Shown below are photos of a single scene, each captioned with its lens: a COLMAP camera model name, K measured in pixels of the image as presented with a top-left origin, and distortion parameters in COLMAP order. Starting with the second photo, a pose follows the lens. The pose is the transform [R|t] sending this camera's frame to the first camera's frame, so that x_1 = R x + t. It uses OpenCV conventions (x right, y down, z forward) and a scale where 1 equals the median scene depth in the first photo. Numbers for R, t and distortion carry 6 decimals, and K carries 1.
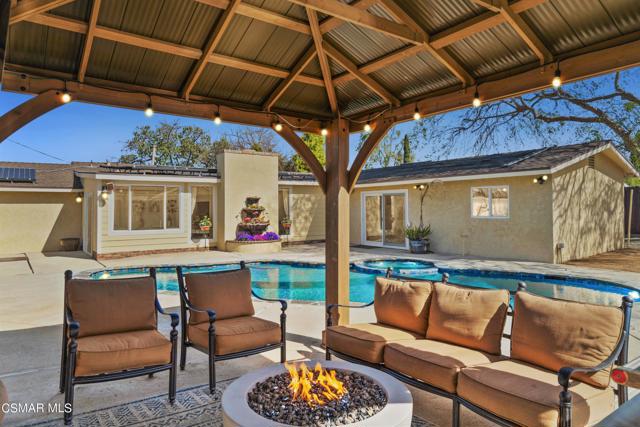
lens RADIAL K [[422.9, 0, 319.8], [0, 422.9, 214.2], [0, 0, 1]] dist [0.007665, -0.004050]
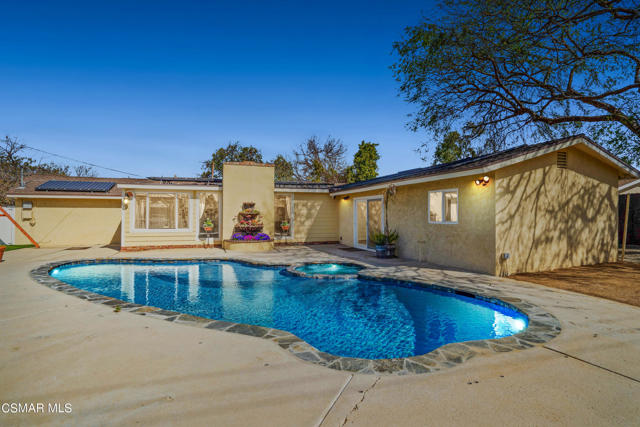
lens RADIAL K [[343.9, 0, 319.5], [0, 343.9, 215.3], [0, 0, 1]] dist [-0.018245, 0.001212]
pose [[0.961411, 0.009839, -0.274939, 0.304431], [-0.012906, 0.999873, -0.009348, 0.000777], [0.274812, 0.012536, 0.961416, 0.162804]]
